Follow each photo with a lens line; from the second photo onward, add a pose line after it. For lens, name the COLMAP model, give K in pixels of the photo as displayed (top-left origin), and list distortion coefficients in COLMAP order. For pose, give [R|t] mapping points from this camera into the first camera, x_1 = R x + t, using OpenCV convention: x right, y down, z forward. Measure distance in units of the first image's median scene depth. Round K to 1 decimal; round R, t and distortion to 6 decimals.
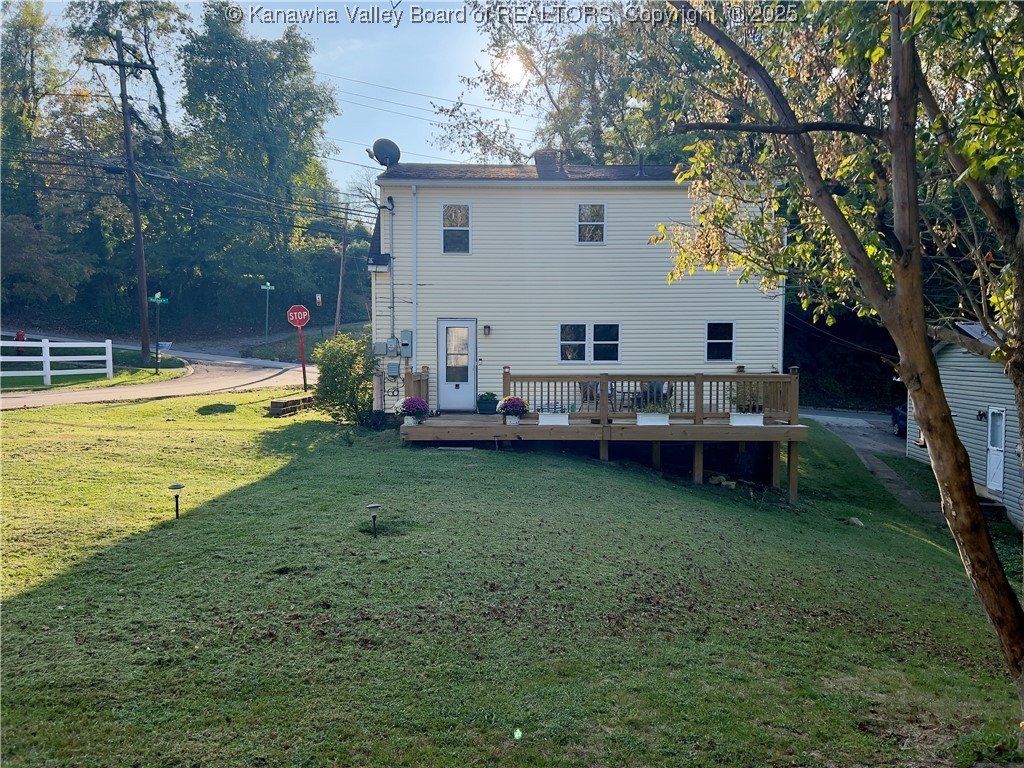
lens RADIAL K [[765.8, 0, 512.2], [0, 765.8, 390.4], [0, 0, 1]] dist [0.044805, -0.030133]
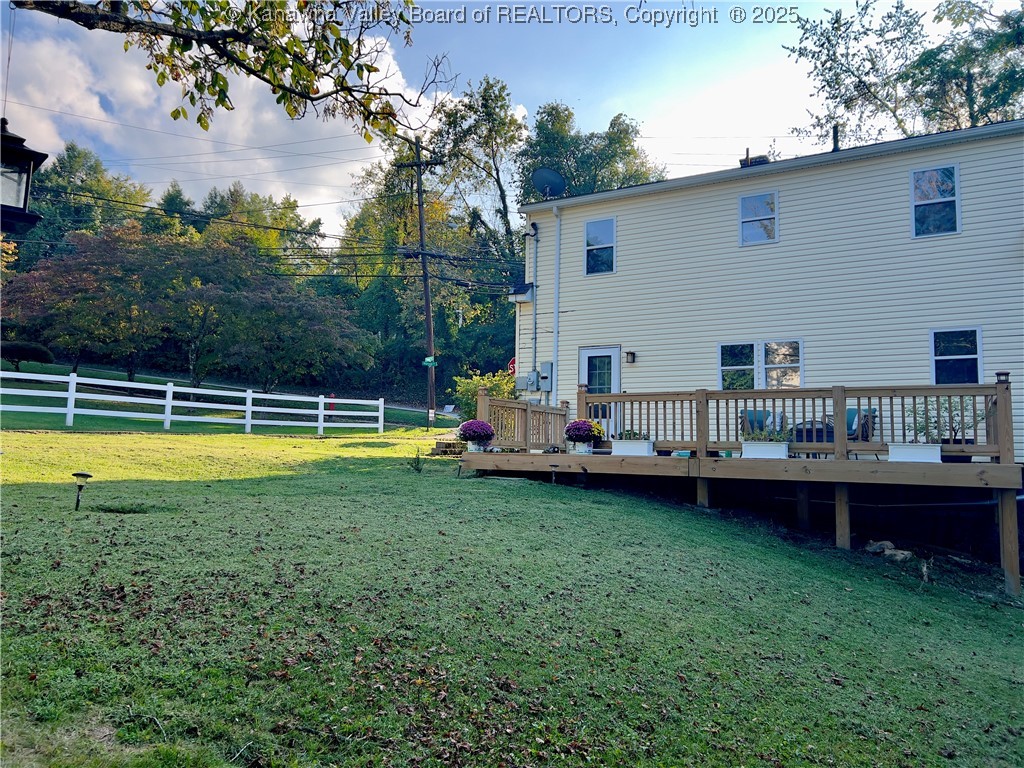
lens RADIAL K [[765.8, 0, 511.6], [0, 765.8, 382.3], [0, 0, 1]] dist [0.044805, -0.030133]
pose [[0.850051, -0.036516, -0.525434, 0.301404], [-0.035927, 0.991250, -0.127012, 0.061565], [0.525474, 0.126844, 0.841301, 0.216706]]
